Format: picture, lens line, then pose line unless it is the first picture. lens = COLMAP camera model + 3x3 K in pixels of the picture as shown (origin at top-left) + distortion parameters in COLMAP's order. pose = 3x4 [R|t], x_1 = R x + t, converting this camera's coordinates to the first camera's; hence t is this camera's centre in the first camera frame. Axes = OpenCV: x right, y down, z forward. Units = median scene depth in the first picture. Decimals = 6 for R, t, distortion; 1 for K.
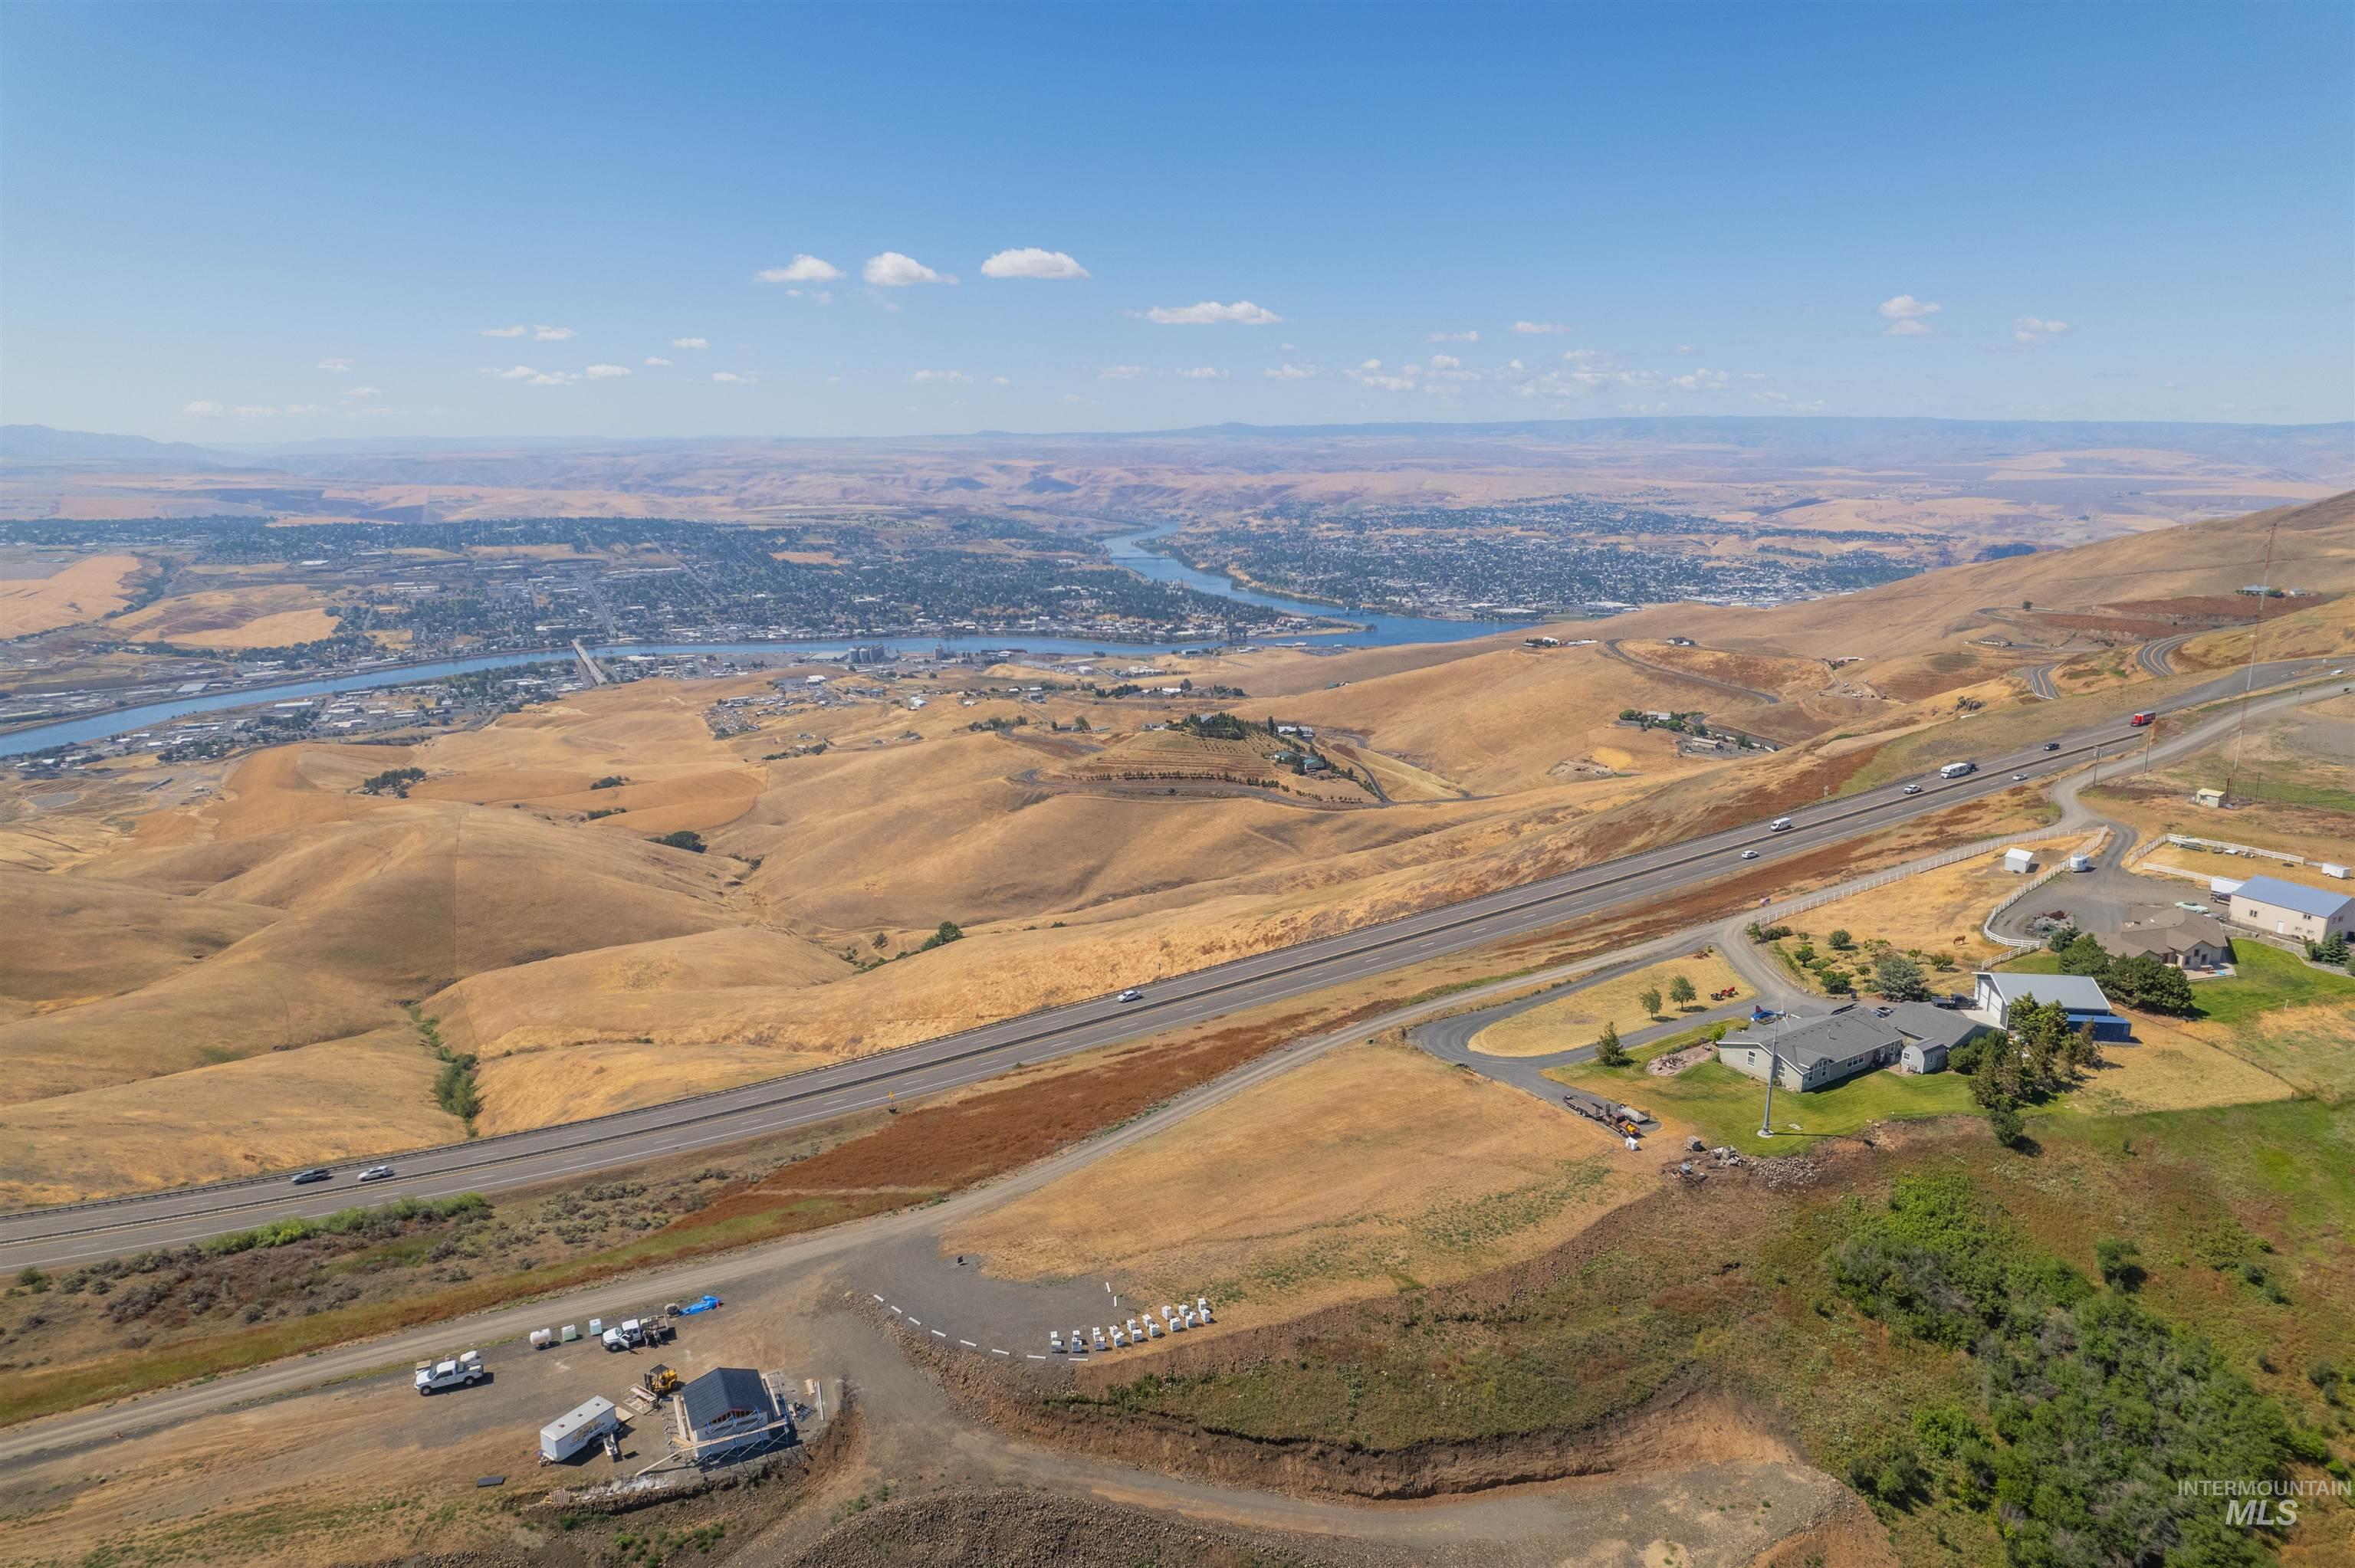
lens RADIAL K [[1509.2, 0, 1179.3], [0, 1509.2, 792.0], [0, 0, 1]] dist [-0.078085, 0.070351]
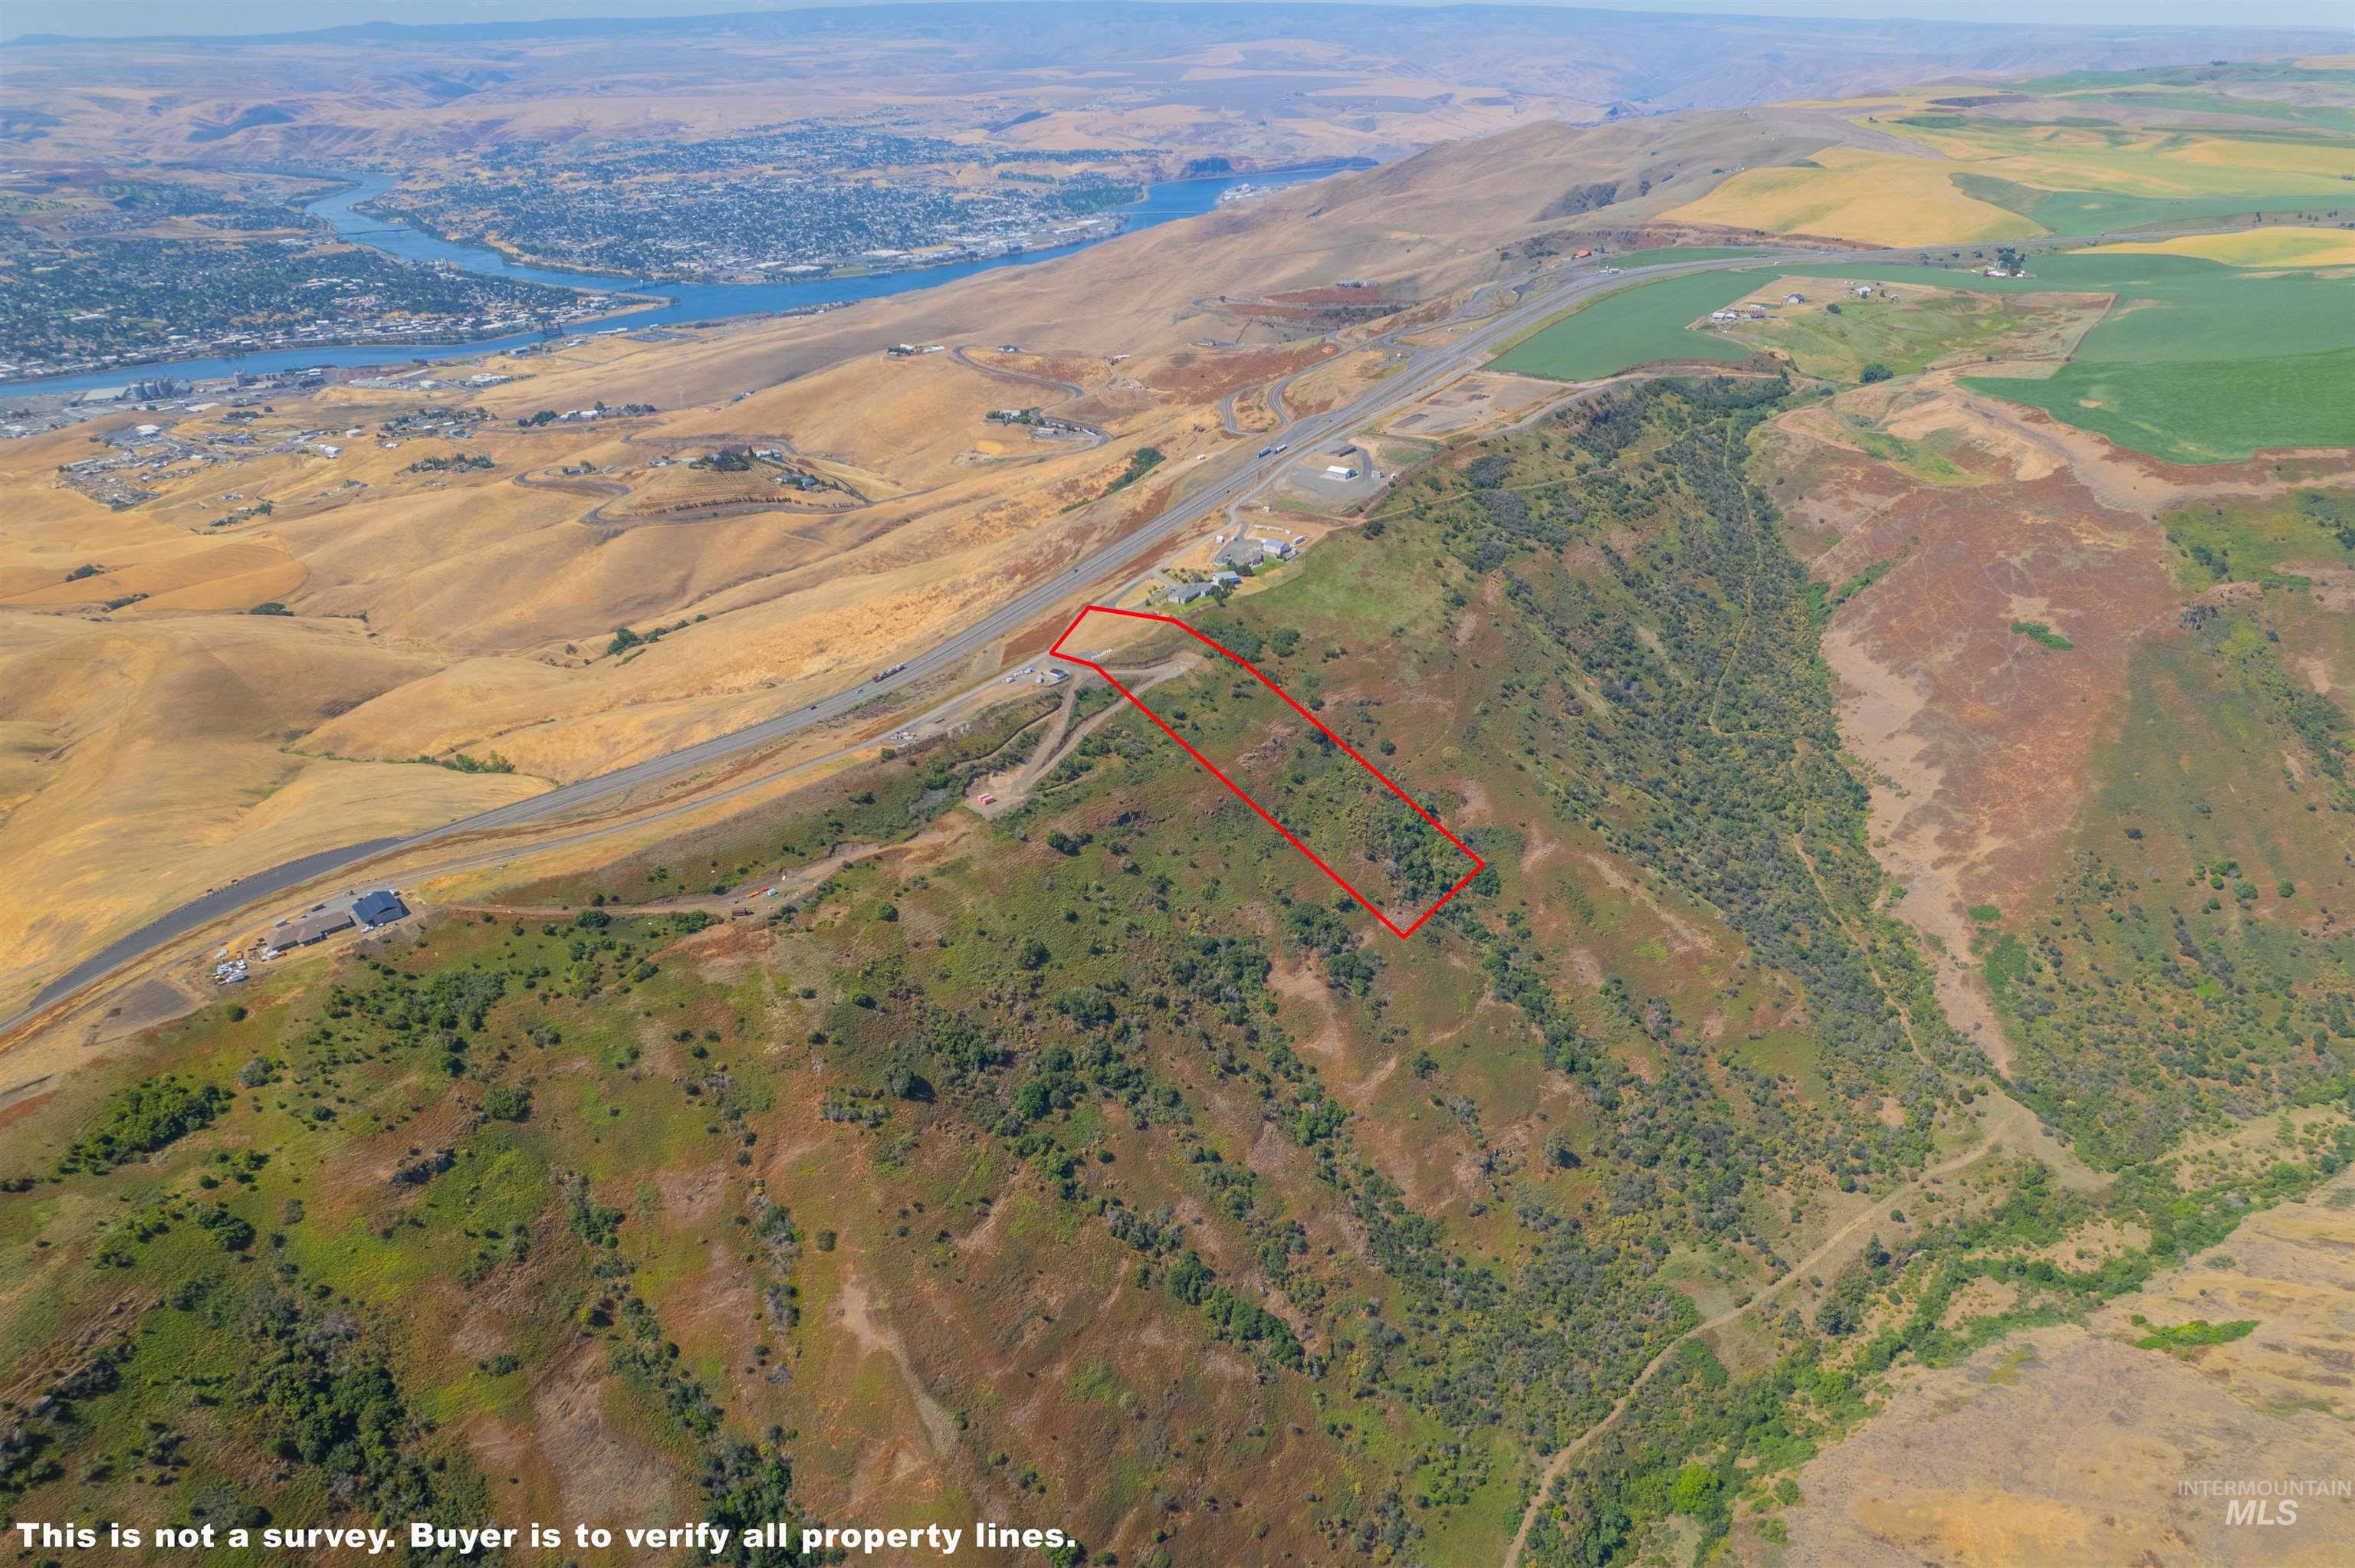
lens RADIAL K [[1509.2, 0, 1179.0], [0, 1509.2, 784.1], [0, 0, 1]] dist [-0.078085, 0.070351]
pose [[0.882437, -0.222541, 0.414465, -0.062538], [0.116696, 0.957046, 0.265415, -0.019336], [-0.455727, -0.185845, 0.870502, -0.120108]]
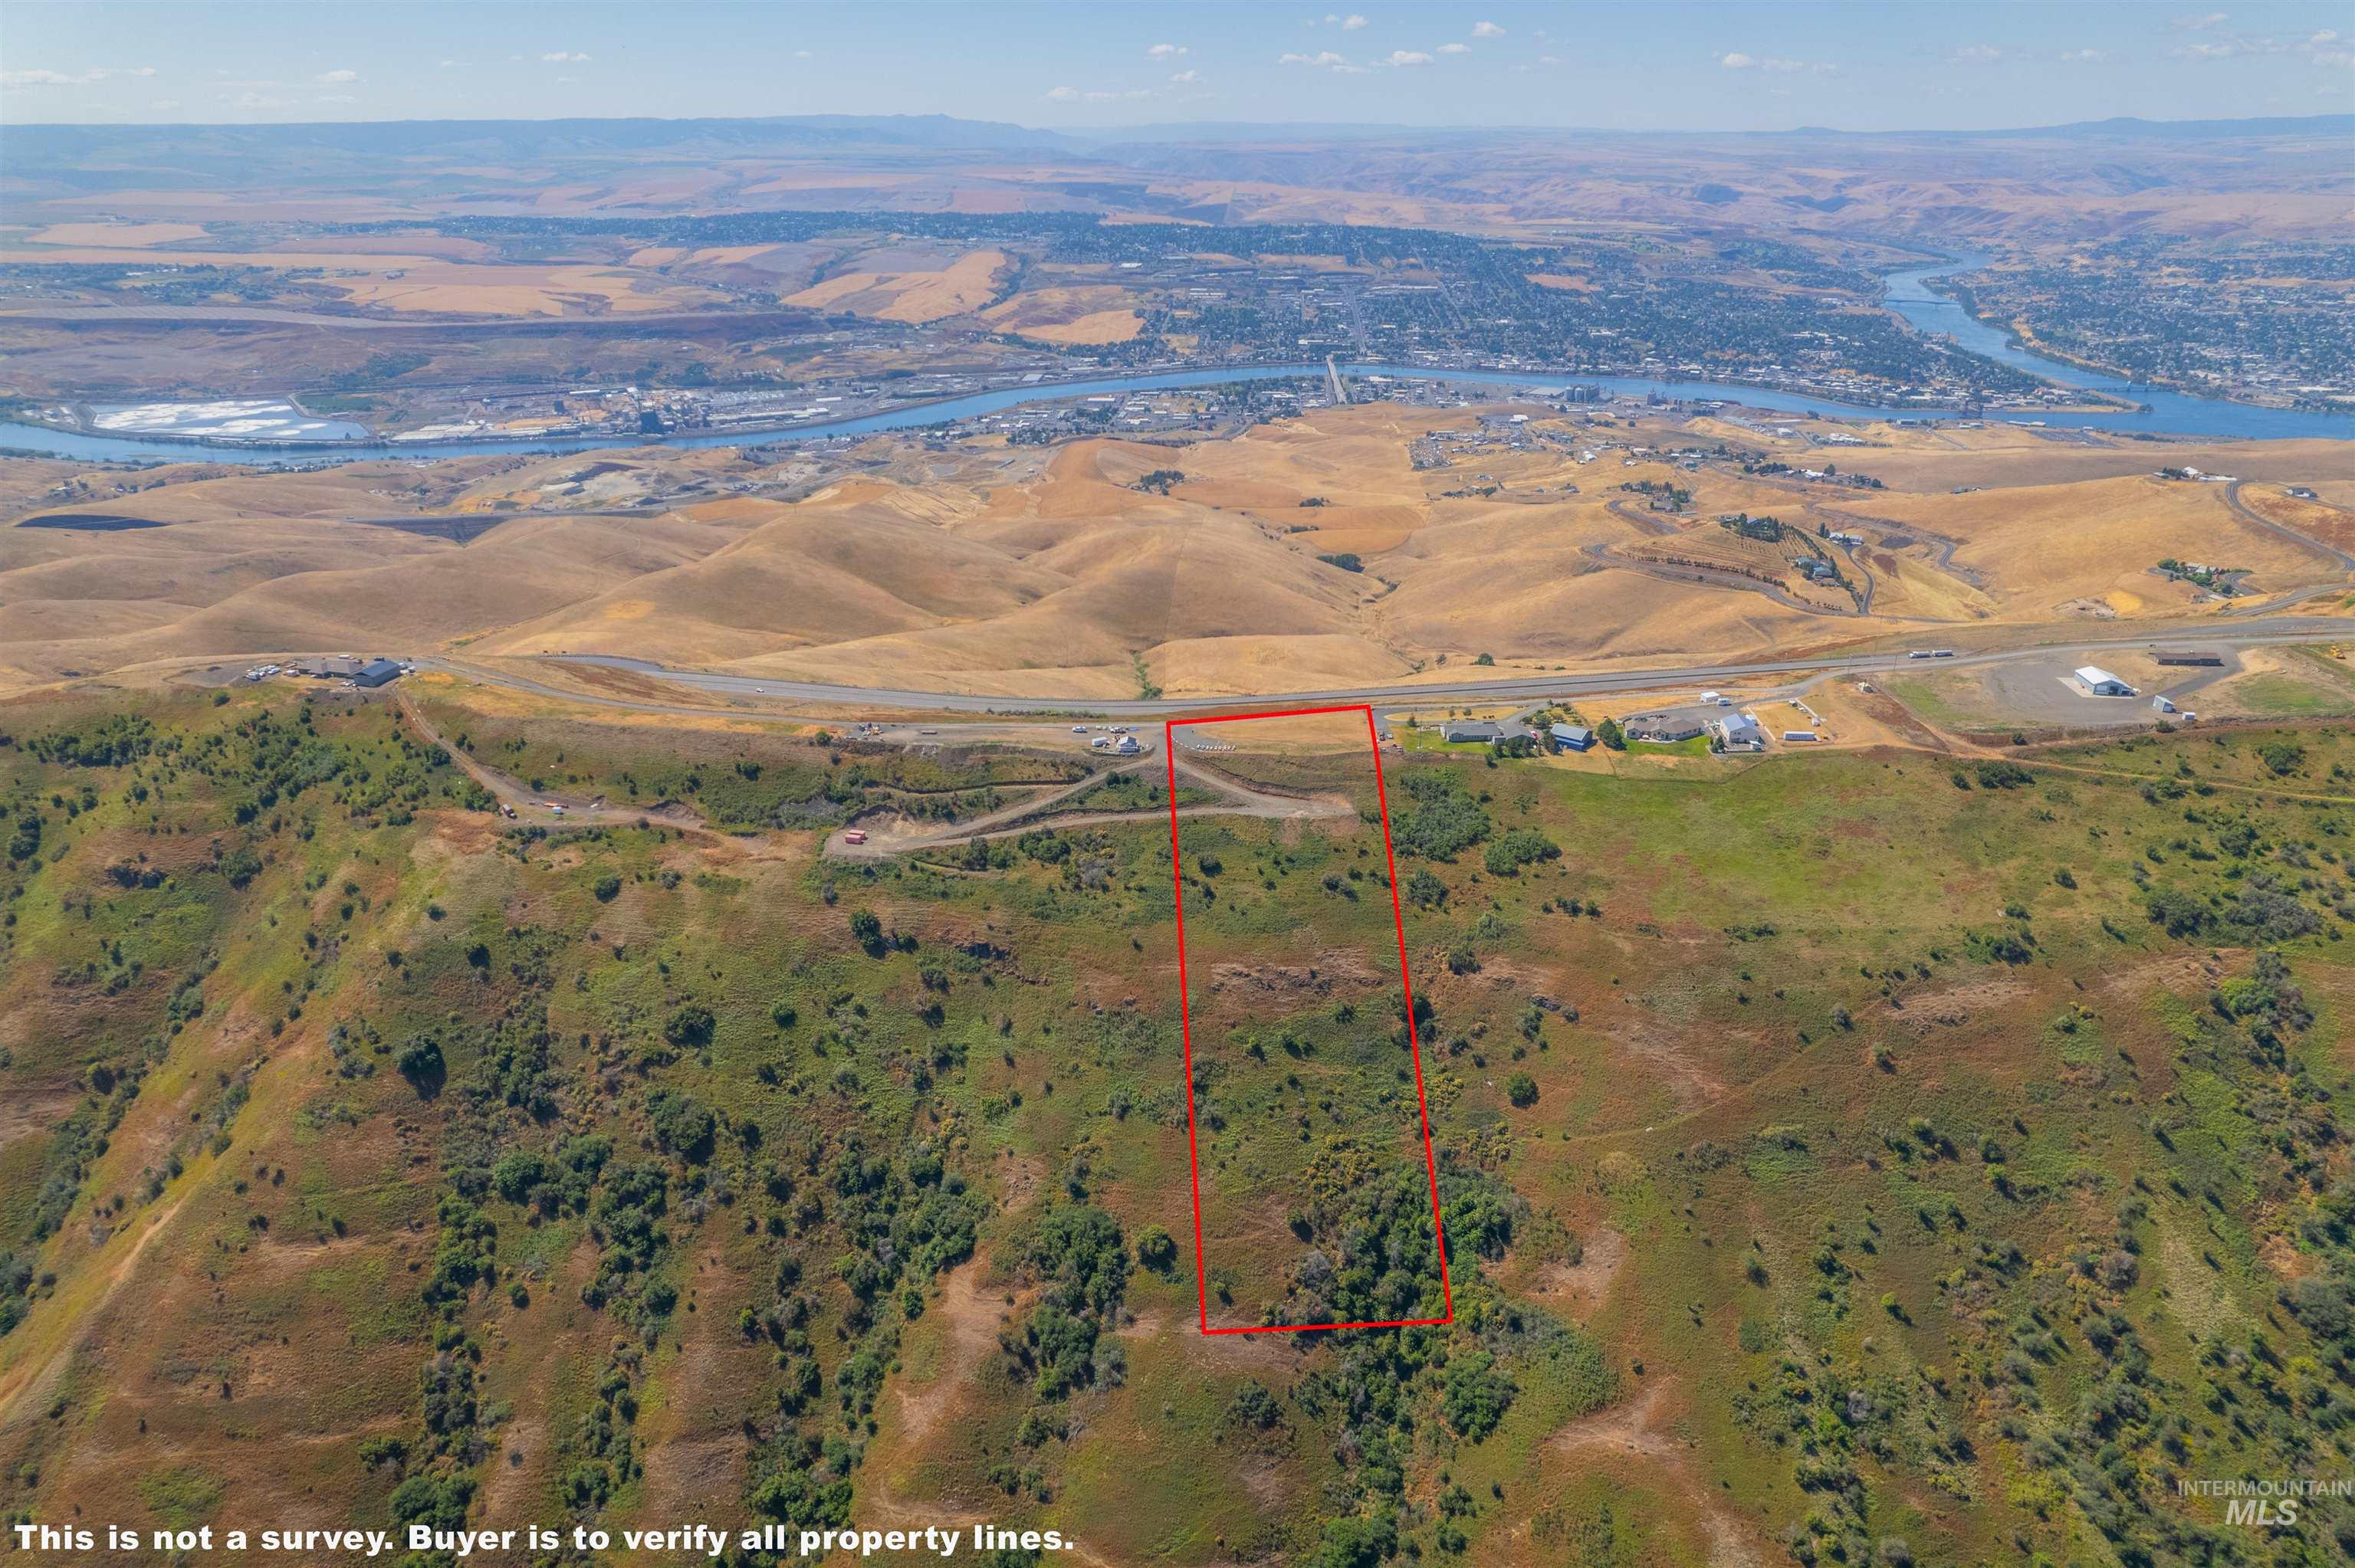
lens RADIAL K [[1509.2, 0, 1179.7], [0, 1509.2, 782.1], [0, 0, 1]] dist [-0.078085, 0.070351]
pose [[0.878663, 0.192096, -0.437094, 0.044281], [-0.109139, 0.972061, 0.207812, -0.010852], [0.464802, -0.134893, 0.875079, -0.070885]]
